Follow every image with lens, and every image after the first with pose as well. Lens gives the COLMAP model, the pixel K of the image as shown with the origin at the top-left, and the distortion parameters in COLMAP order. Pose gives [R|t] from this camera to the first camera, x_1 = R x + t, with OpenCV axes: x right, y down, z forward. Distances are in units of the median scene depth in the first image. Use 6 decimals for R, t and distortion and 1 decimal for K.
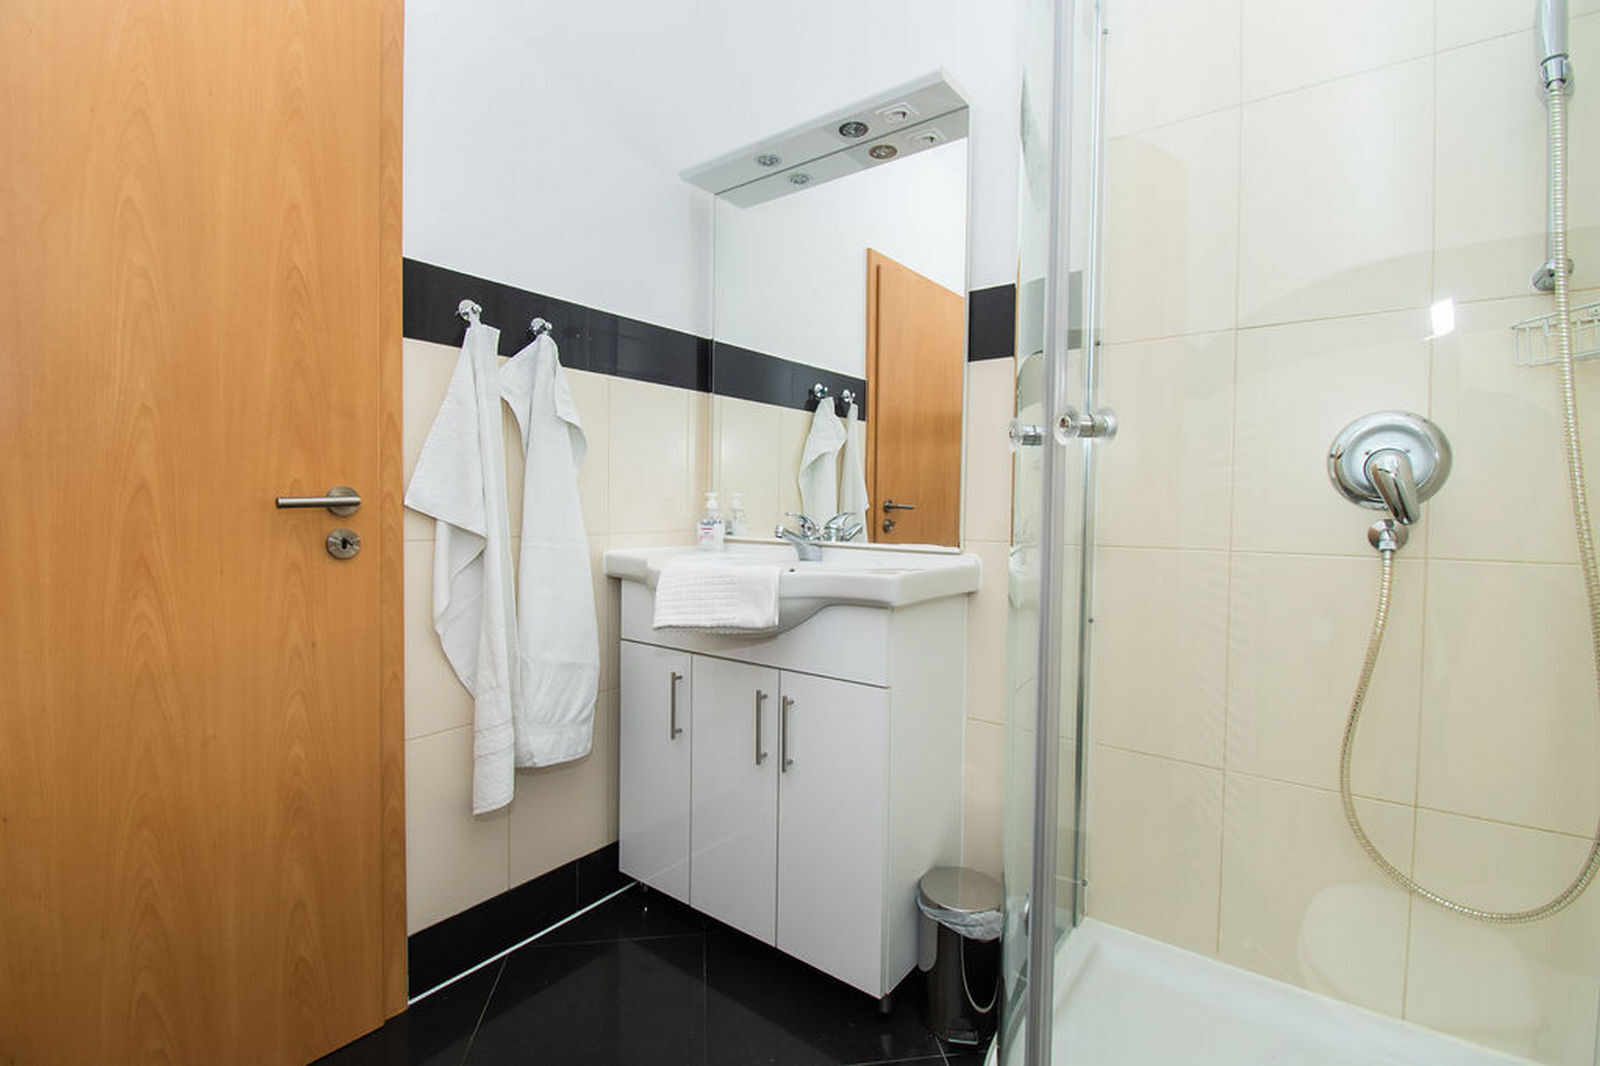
lens RADIAL K [[712.7, 0, 795.1], [0, 712.7, 529.7], [0, 0, 1]] dist [-0.005367, -0.005452]
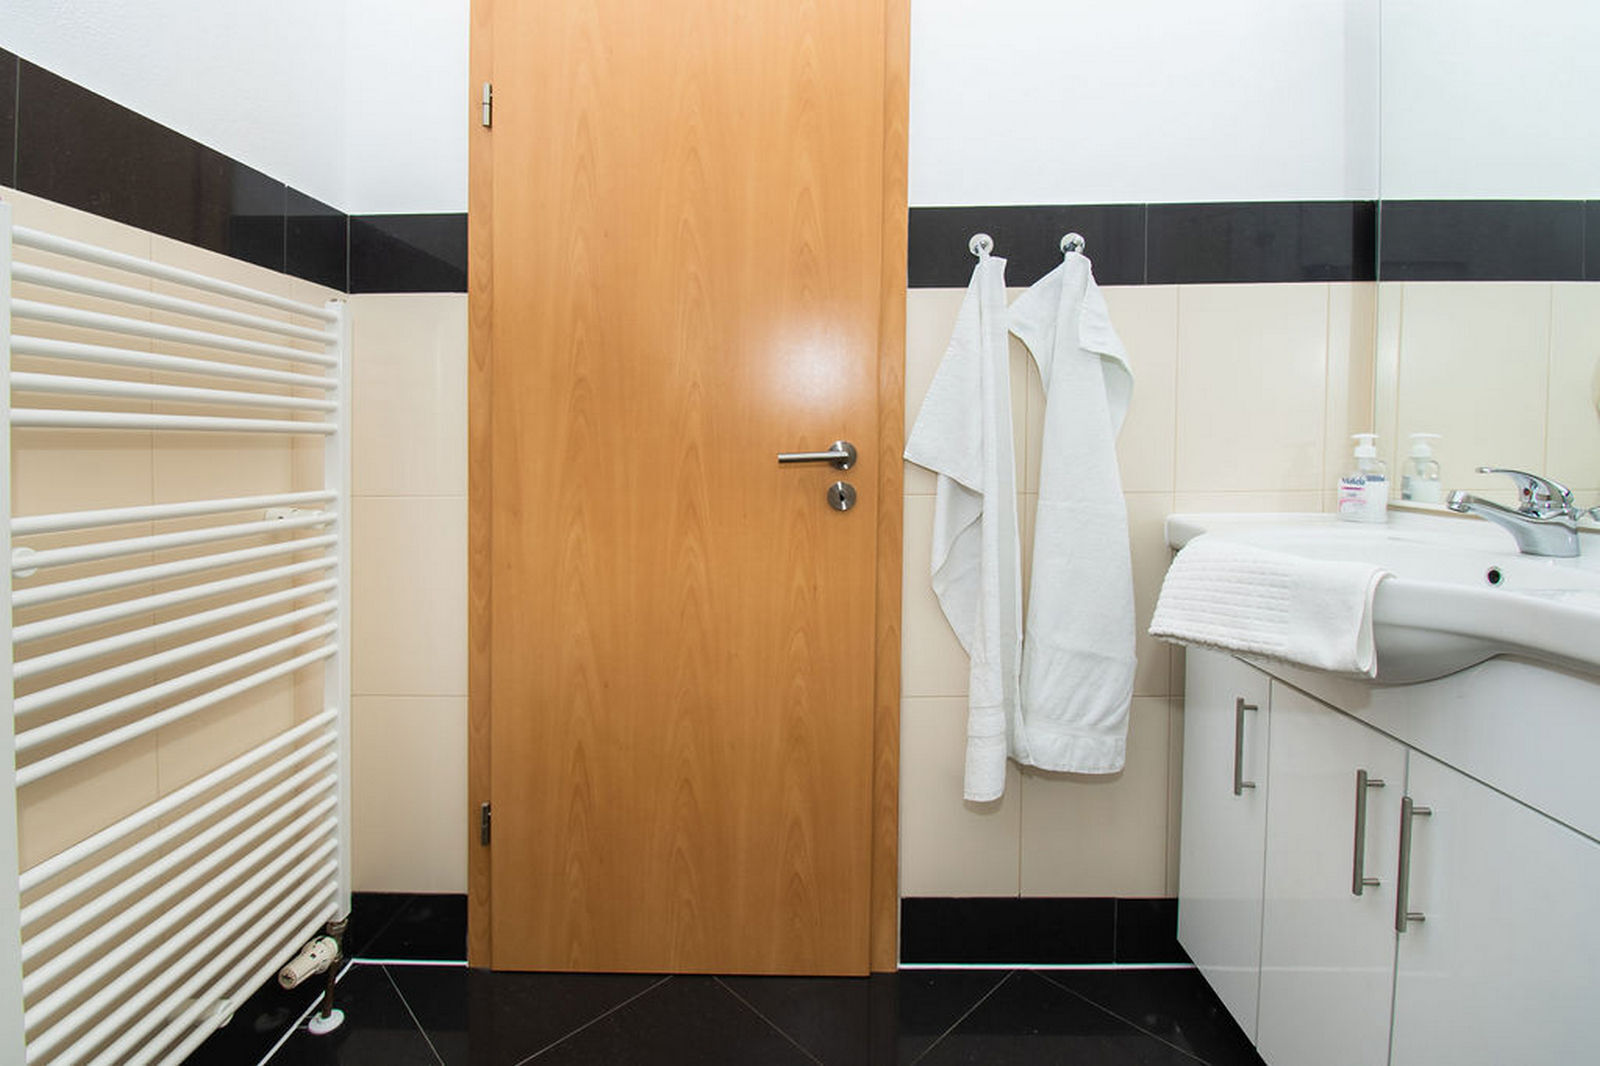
lens RADIAL K [[712.7, 0, 805.5], [0, 712.7, 462.9], [0, 0, 1]] dist [-0.005367, -0.005452]
pose [[0.582965, 0.007154, -0.812466, 0.165114], [-0.016216, 0.999864, -0.002831, -0.022007], [0.812336, 0.014826, 0.583002, 0.297169]]
